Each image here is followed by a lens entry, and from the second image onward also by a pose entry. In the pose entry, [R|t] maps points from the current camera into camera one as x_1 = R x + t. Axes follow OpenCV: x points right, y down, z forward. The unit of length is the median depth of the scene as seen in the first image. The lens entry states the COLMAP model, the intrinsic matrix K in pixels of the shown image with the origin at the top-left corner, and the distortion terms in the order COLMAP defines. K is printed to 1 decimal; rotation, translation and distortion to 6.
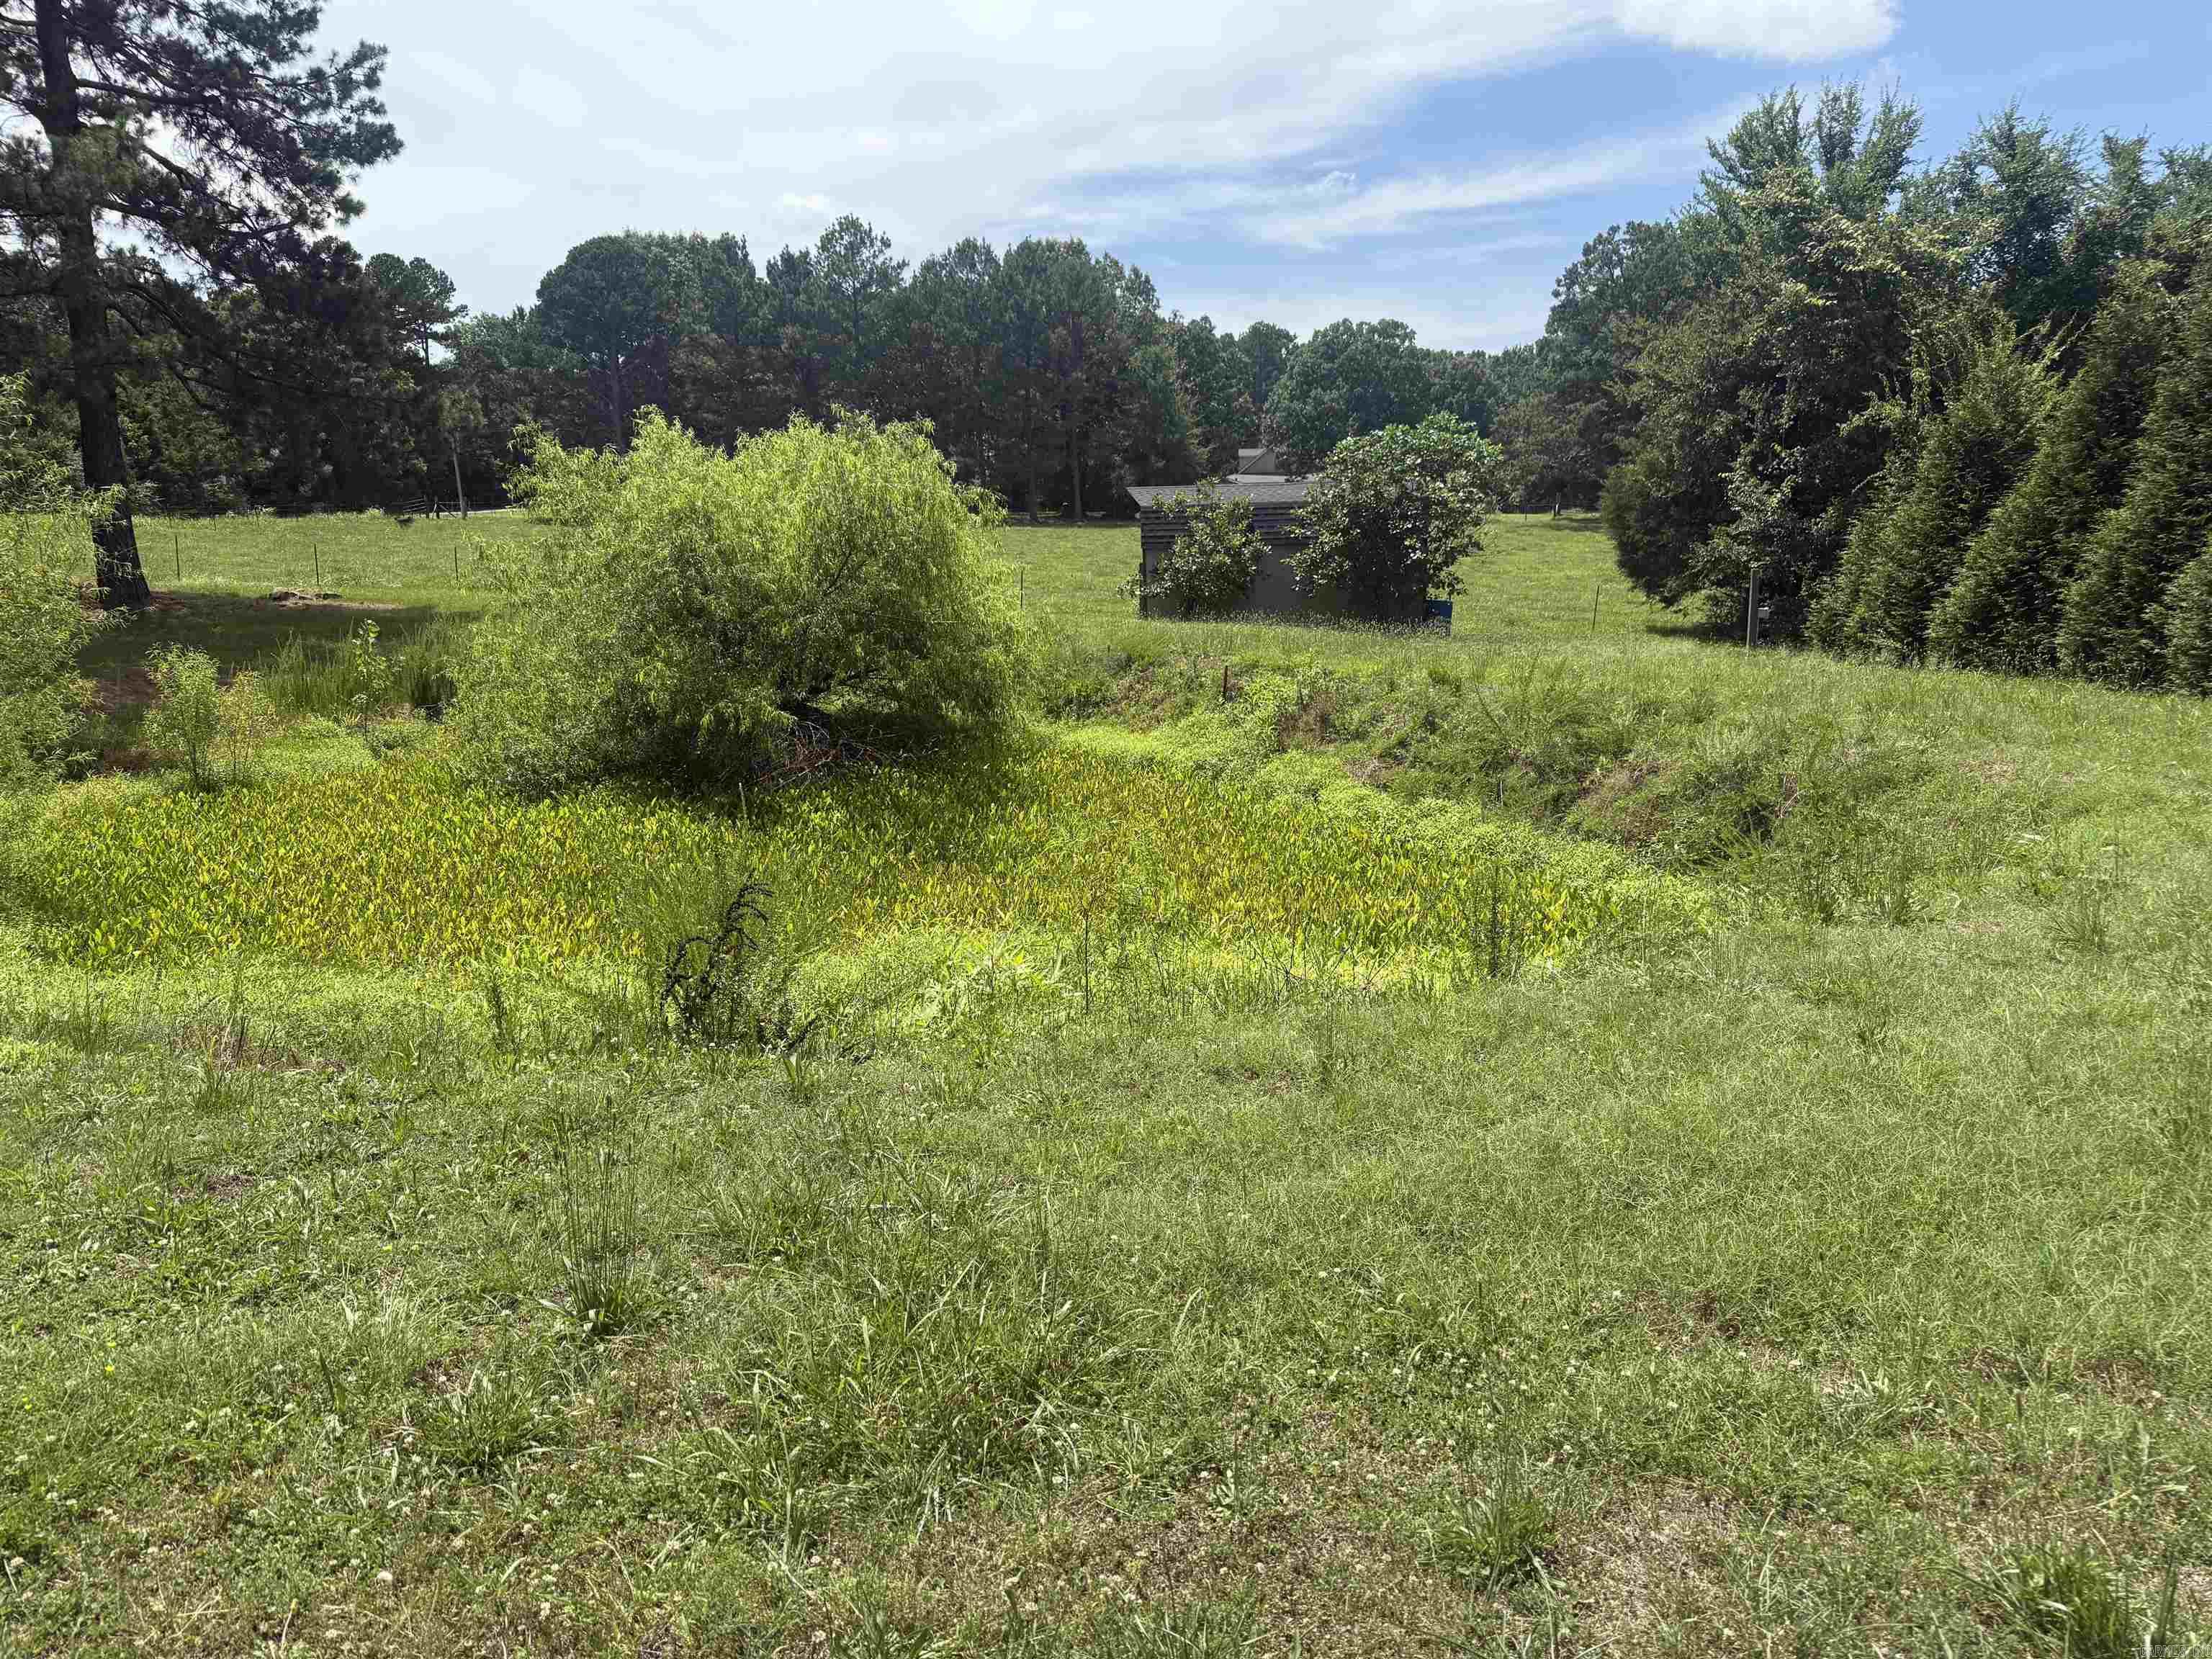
lens RADIAL K [[1549.8, 0, 1102.1], [0, 1549.8, 828.6], [0, 0, 1]] dist [0.050209, -0.073494]
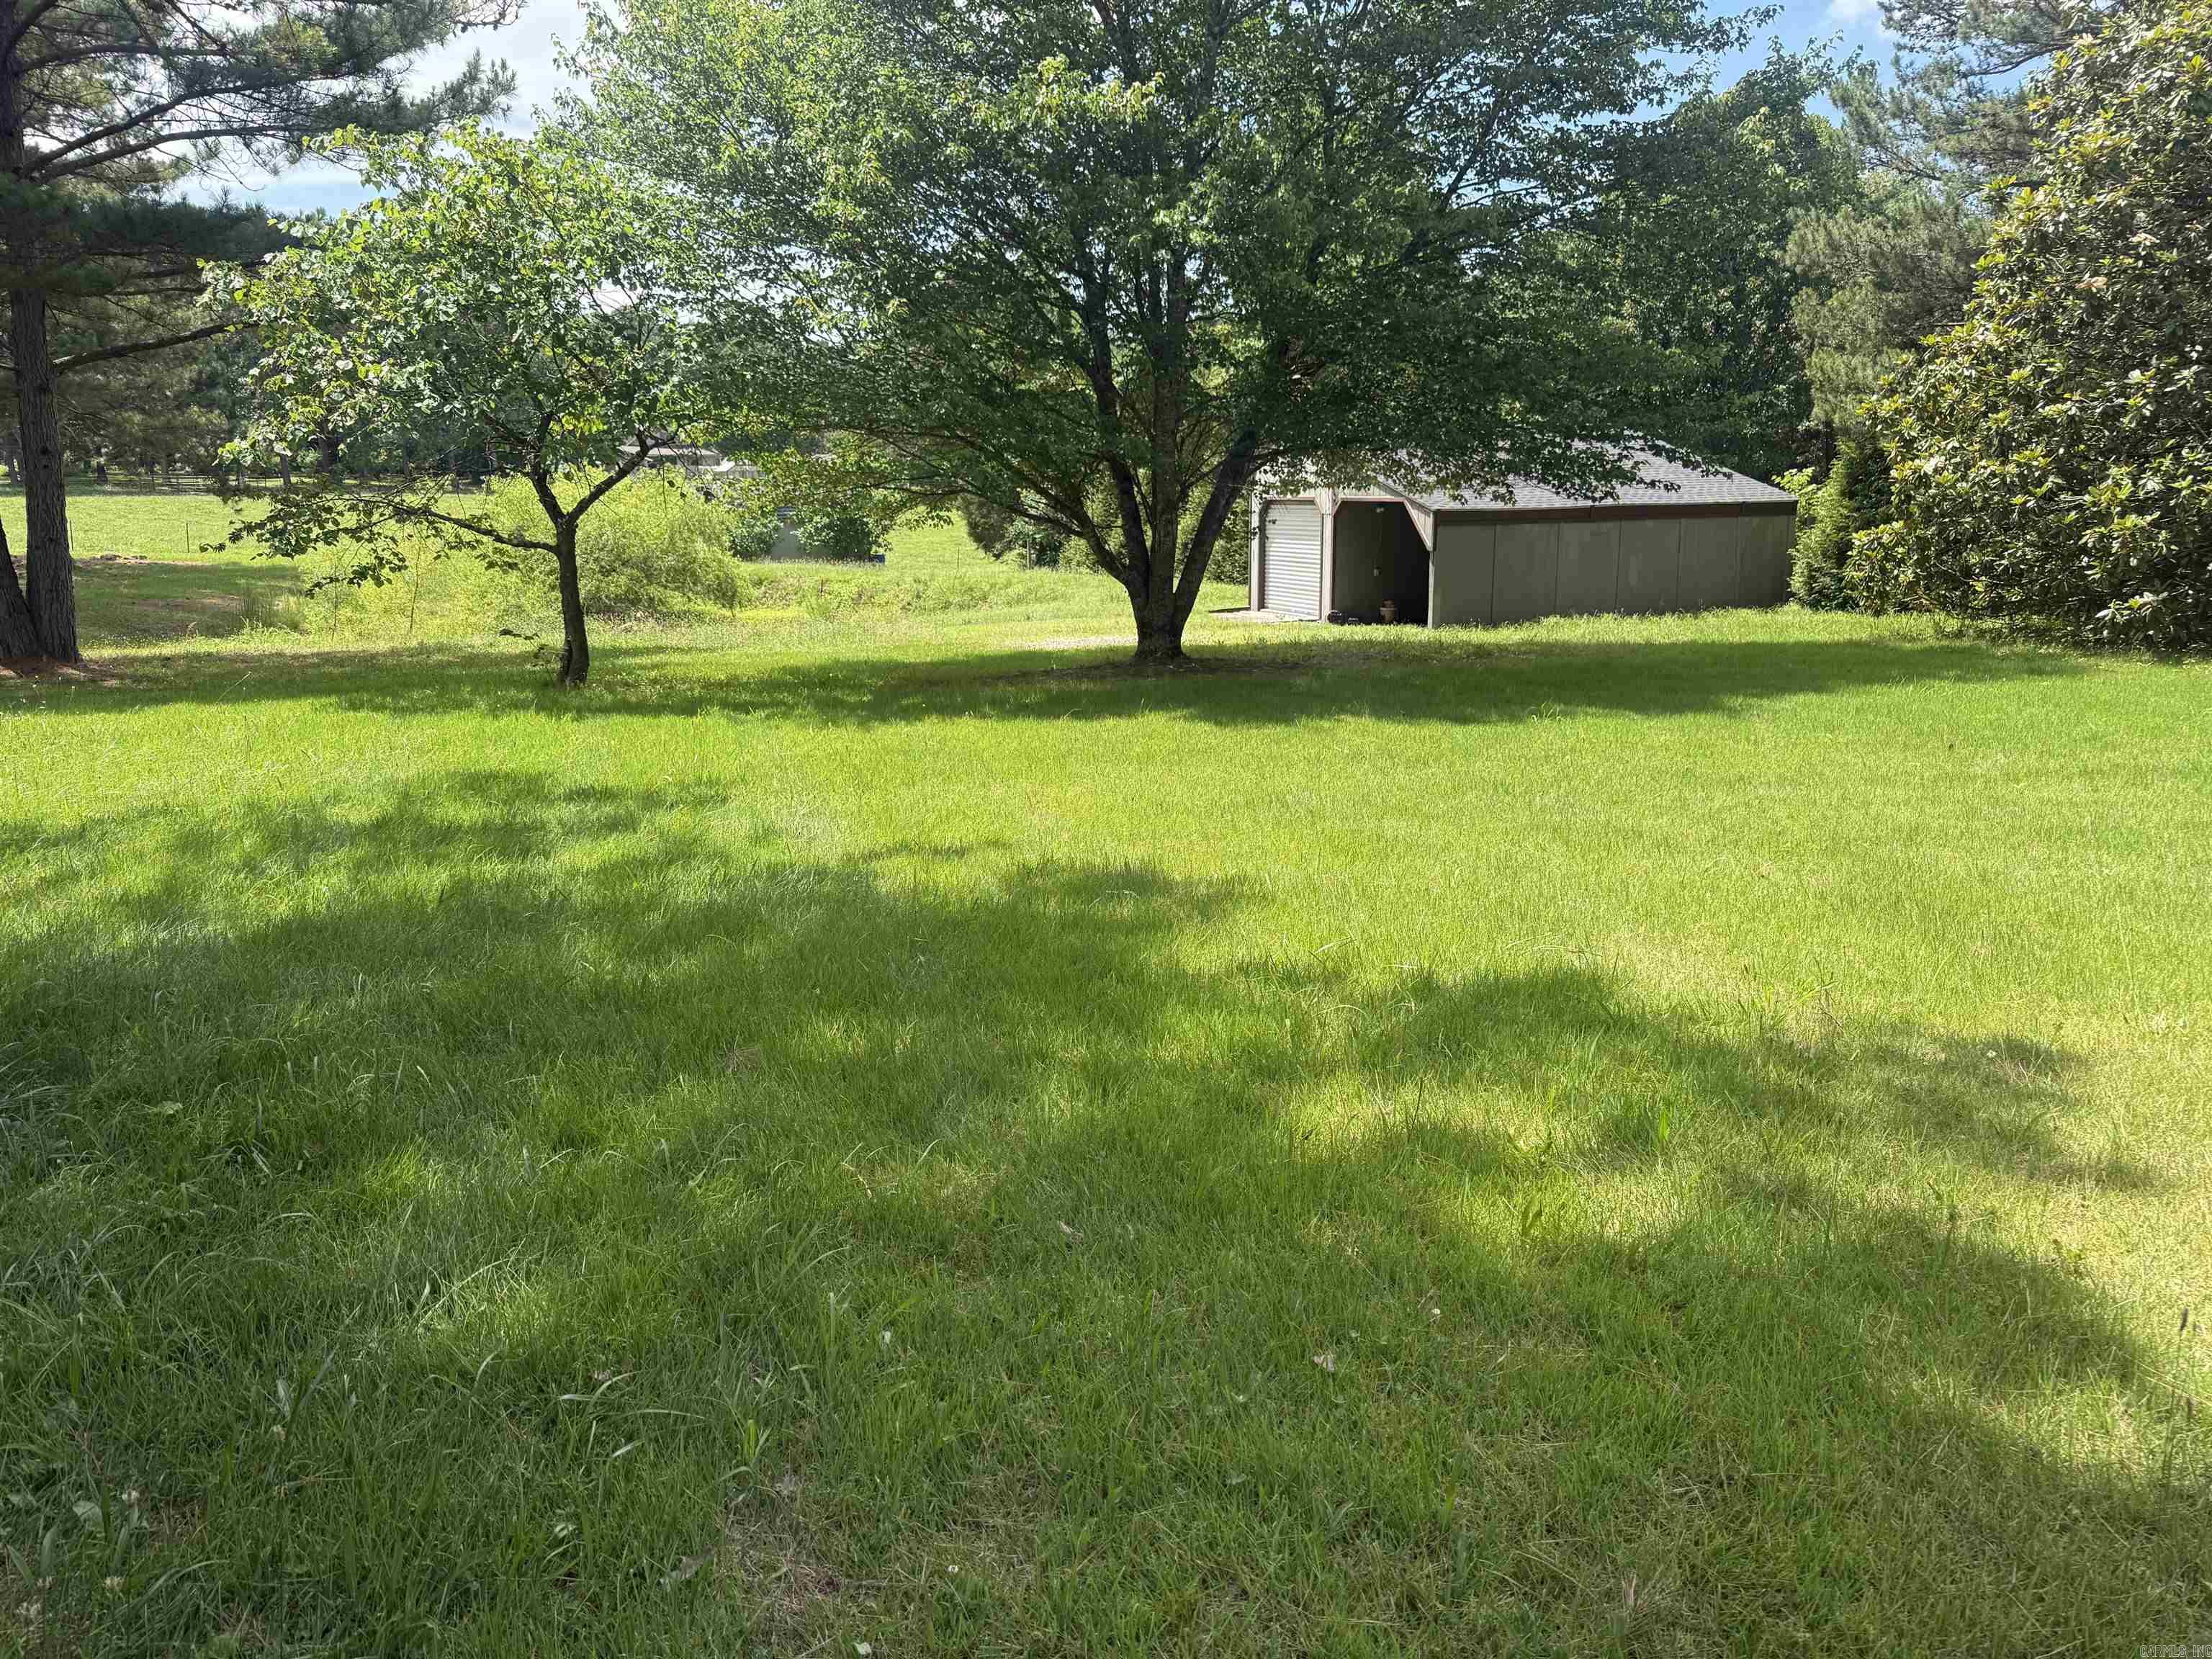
lens RADIAL K [[1549.8, 0, 1105.6], [0, 1549.8, 830.7], [0, 0, 1]] dist [0.050209, -0.073494]
pose [[0.915509, -0.072862, 0.395645, -0.291009], [0.062970, 0.997294, 0.037951, 0.127198], [-0.397339, -0.009831, 0.917619, -0.799753]]
